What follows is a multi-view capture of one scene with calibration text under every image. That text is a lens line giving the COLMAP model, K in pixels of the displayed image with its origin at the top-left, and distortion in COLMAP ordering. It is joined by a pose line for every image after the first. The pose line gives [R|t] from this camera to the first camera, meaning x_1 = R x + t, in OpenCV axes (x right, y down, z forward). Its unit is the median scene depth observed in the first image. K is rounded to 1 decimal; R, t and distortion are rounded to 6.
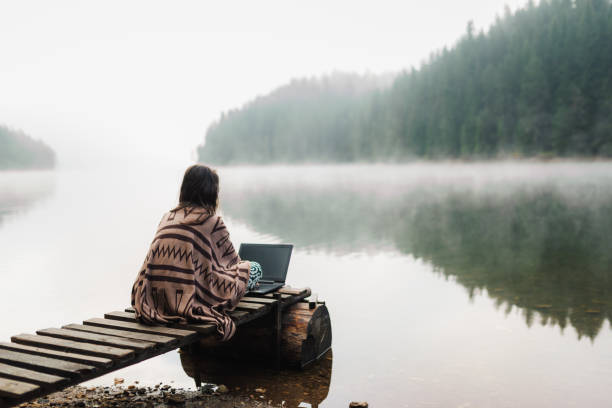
lens RADIAL K [[628.5, 0, 299.7], [0, 628.5, 193.4], [0, 0, 1]] dist [0.012389, 0.000000]
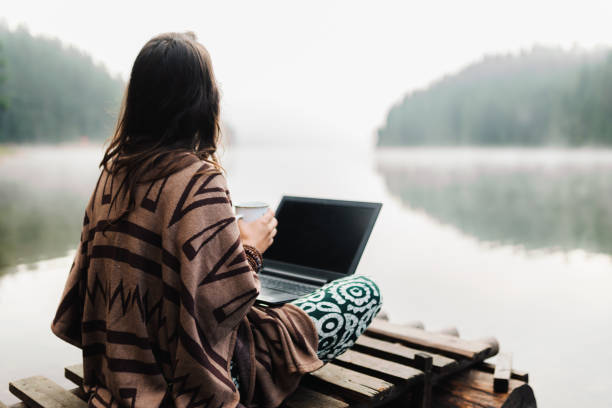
lens RADIAL K [[628.5, 0, 299.8], [0, 628.5, 195.2], [0, 0, 1]] dist [0.012389, 0.000000]
pose [[0.957701, 0.047727, -0.283778, 0.002823], [-0.040210, 0.998670, 0.032259, 0.027110], [0.284941, -0.019484, 0.958347, 0.489753]]
